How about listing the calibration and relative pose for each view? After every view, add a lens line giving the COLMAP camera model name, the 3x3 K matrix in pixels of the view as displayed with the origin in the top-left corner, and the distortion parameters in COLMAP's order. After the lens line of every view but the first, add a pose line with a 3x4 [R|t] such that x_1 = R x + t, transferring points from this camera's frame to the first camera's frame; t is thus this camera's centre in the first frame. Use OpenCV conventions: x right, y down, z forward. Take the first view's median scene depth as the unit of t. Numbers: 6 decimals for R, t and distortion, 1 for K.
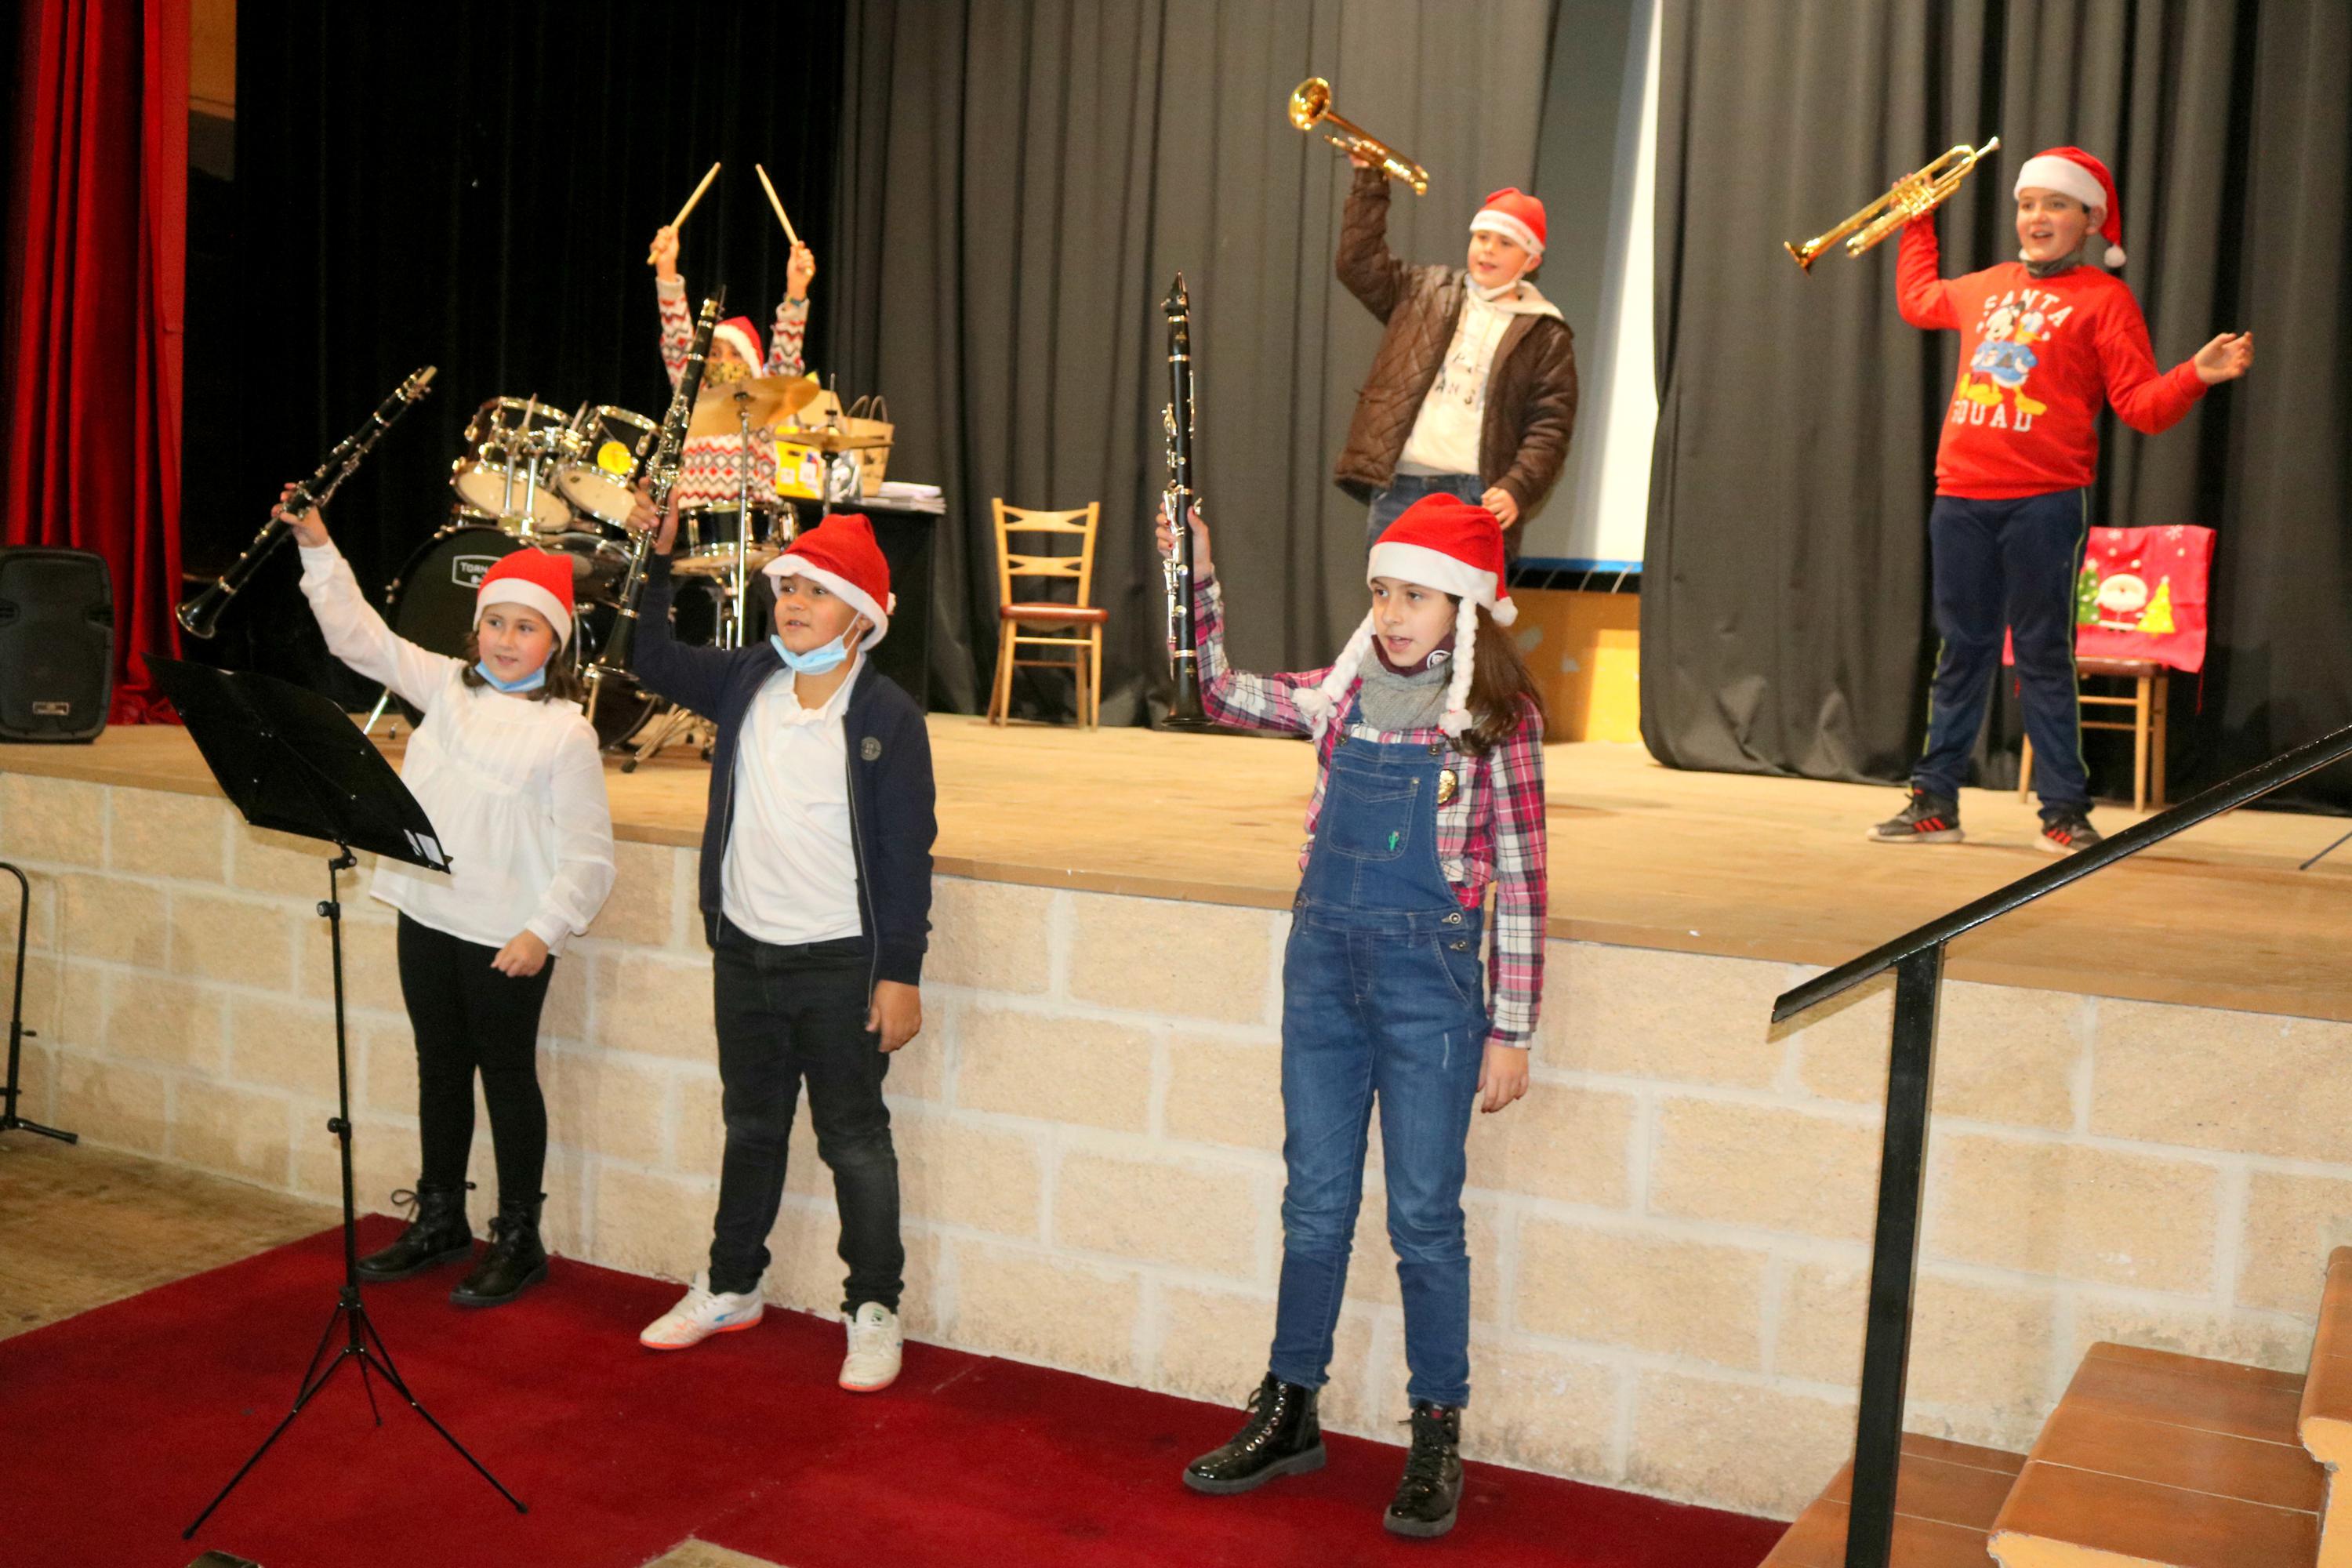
lens RADIAL K [[2543.9, 0, 1140.4], [0, 2543.9, 756.3], [0, 0, 1]] dist [-0.093017, 0.047556]
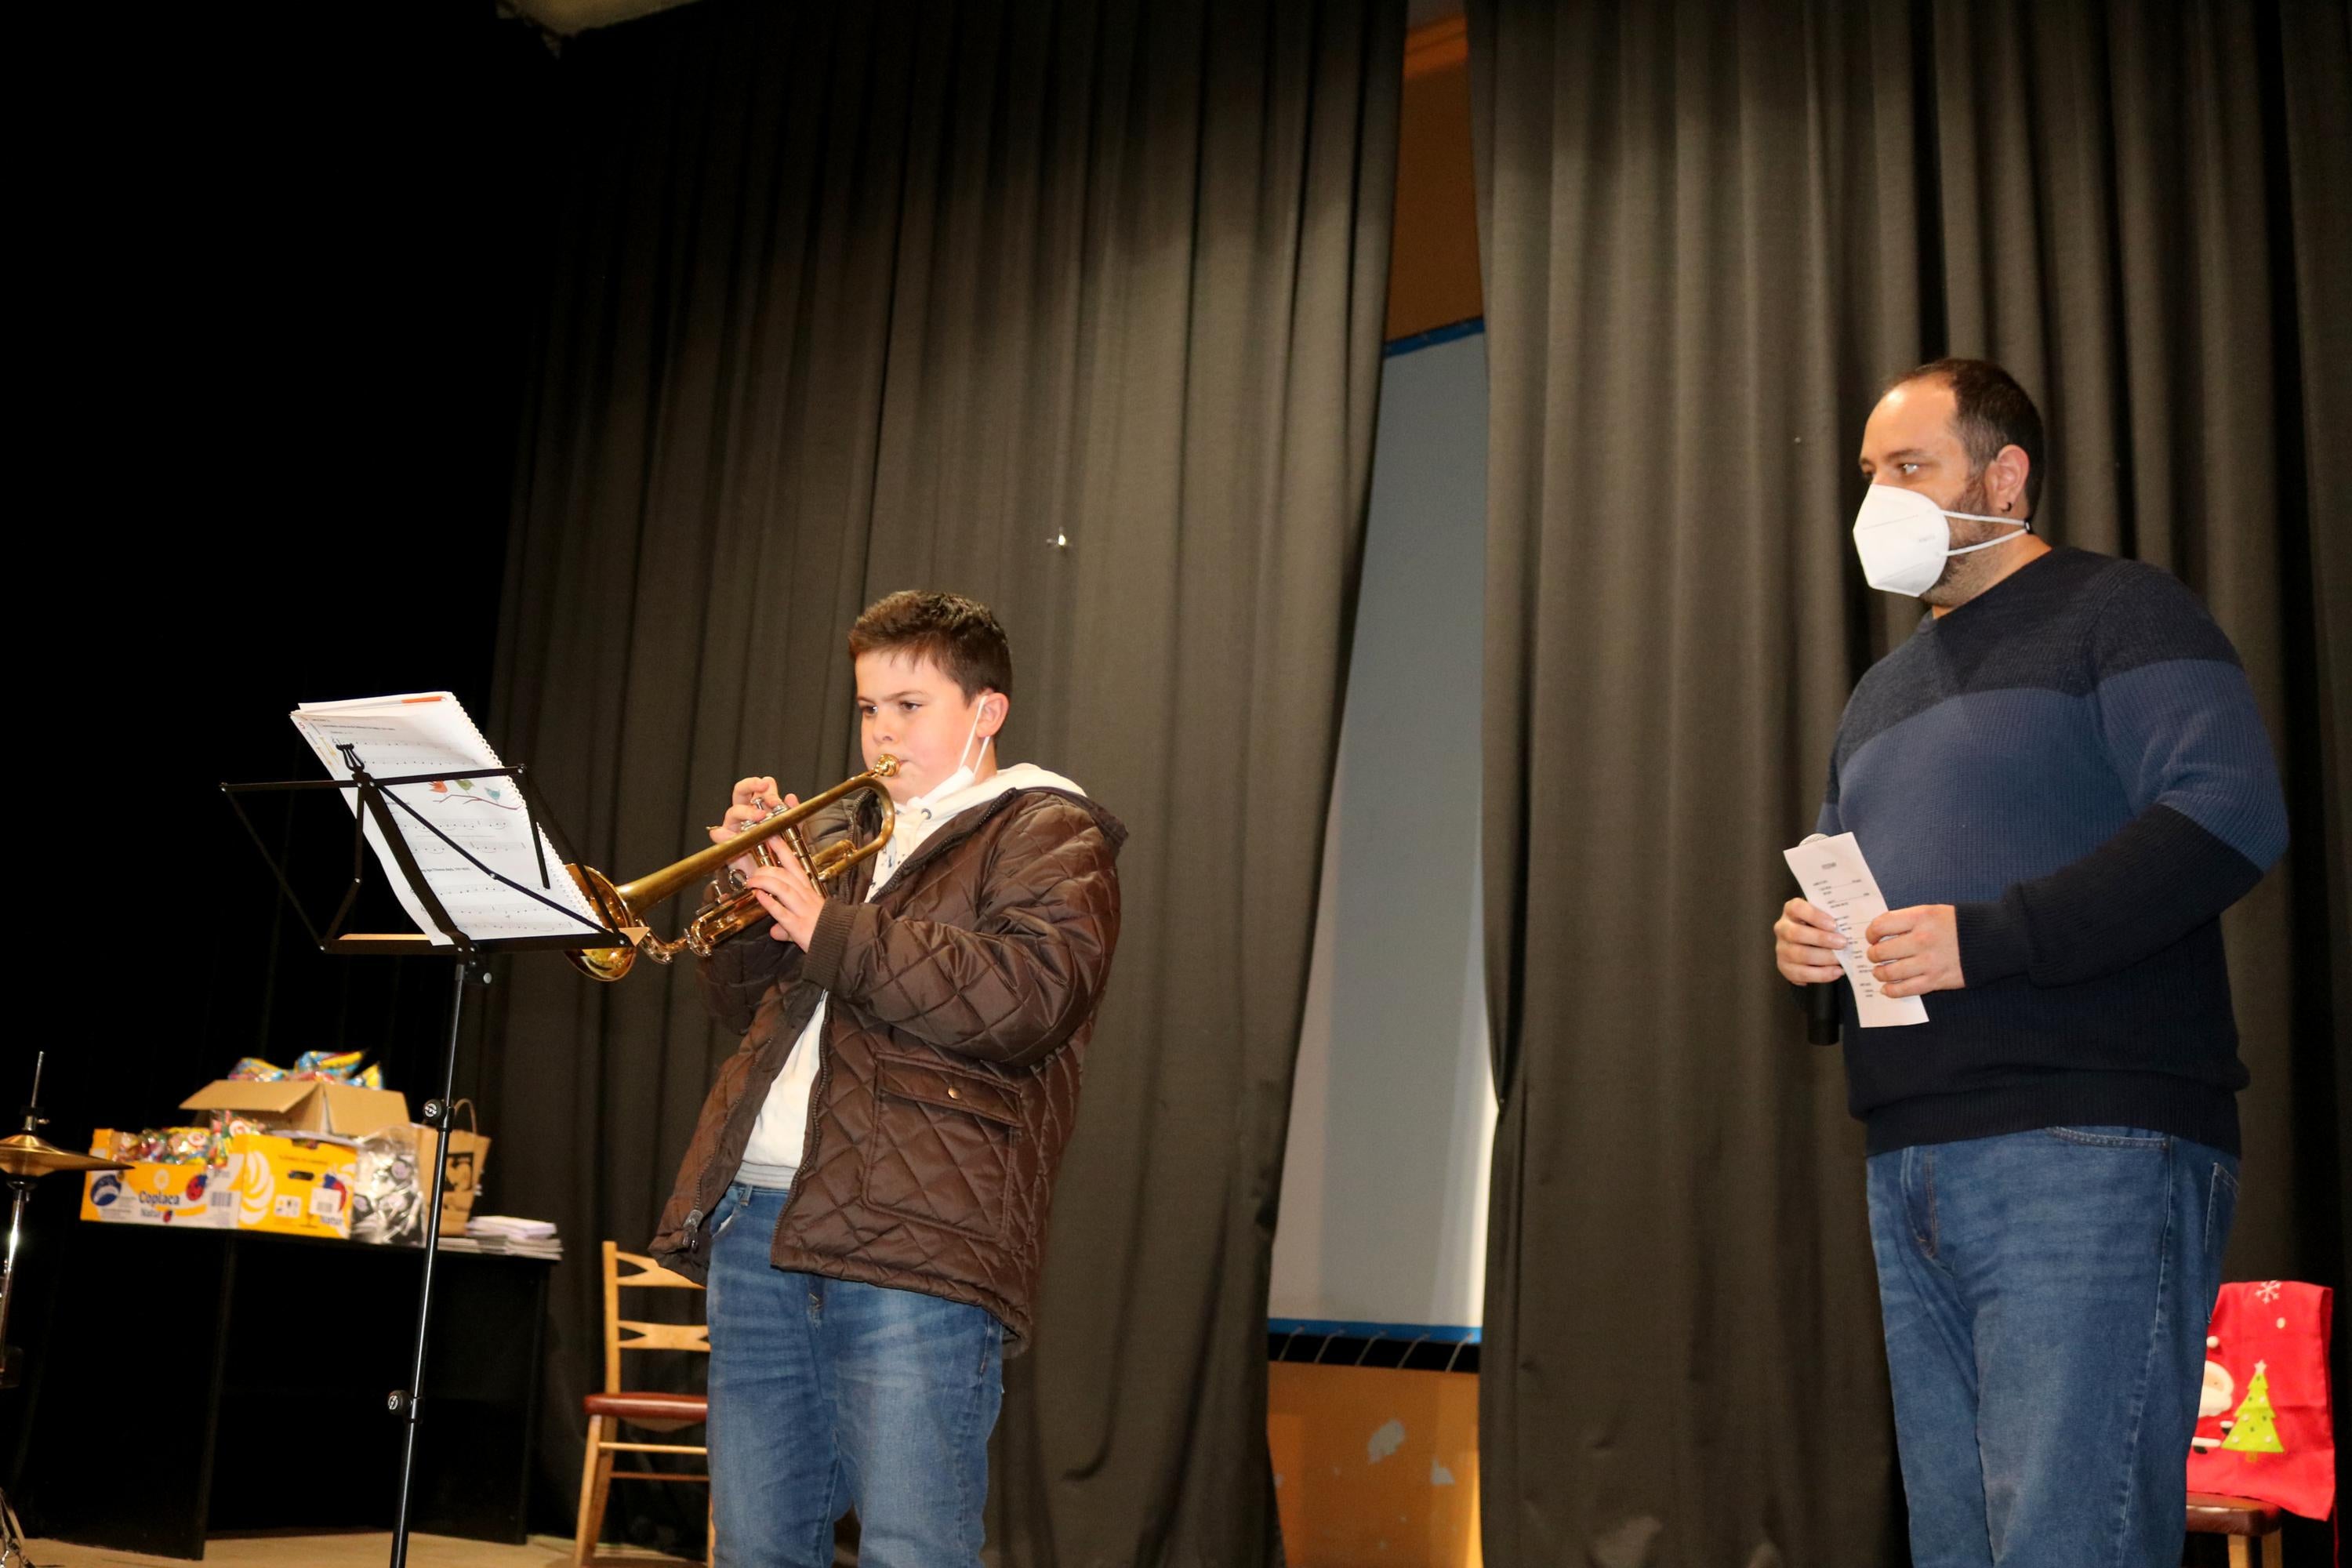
lens RADIAL K [[2543.9, 0, 1140.4], [0, 2543.9, 756.3], [0, 0, 1]] dist [-0.093017, 0.047556]
pose [[0.999899, -0.000723, -0.014194, 0.120462], [-0.003294, 0.959722, -0.280934, -0.036967], [0.013825, 0.280952, 0.959622, 0.312004]]
